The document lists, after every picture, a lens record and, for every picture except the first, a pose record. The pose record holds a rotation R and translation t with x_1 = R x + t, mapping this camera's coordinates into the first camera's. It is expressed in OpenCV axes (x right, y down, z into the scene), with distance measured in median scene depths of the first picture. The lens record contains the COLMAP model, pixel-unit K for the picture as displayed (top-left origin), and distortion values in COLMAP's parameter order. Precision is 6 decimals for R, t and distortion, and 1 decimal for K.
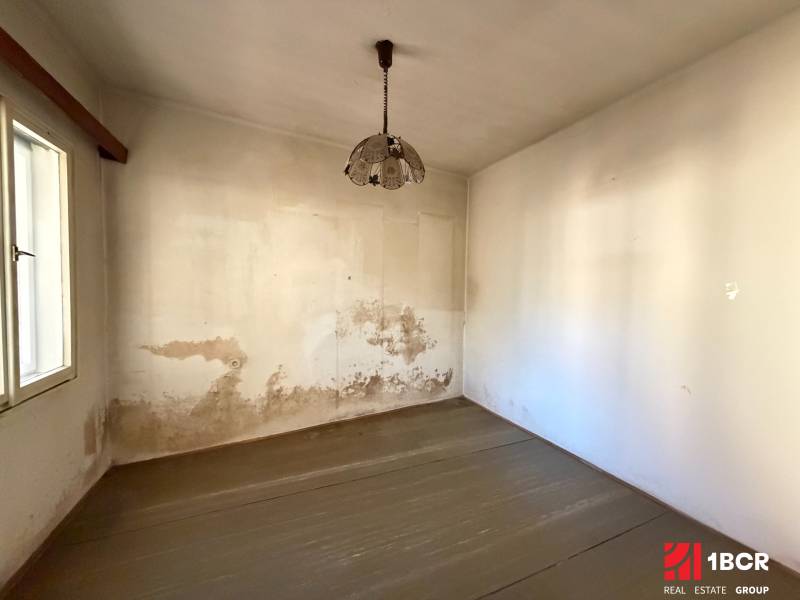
lens RADIAL K [[318.6, 0, 400.0], [0, 318.6, 300.0], [0, 0, 1]] dist [-0.000928, -0.000118]
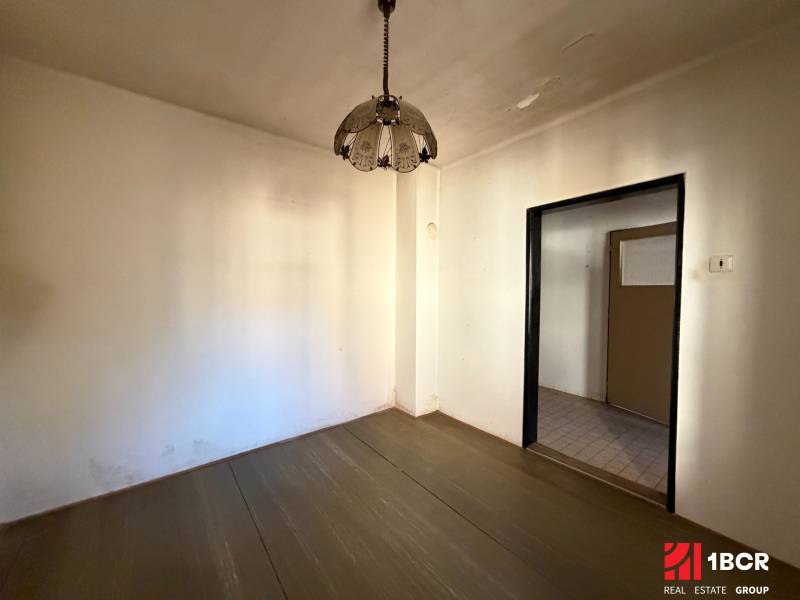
lens RADIAL K [[318.6, 0, 400.0], [0, 318.6, 300.0], [0, 0, 1]] dist [-0.000928, -0.000118]
pose [[-0.231919, -0.052967, 0.971292, -0.635194], [0.040047, 0.997150, 0.063939, -0.061214], [-0.971910, 0.053726, -0.229137, 0.863655]]
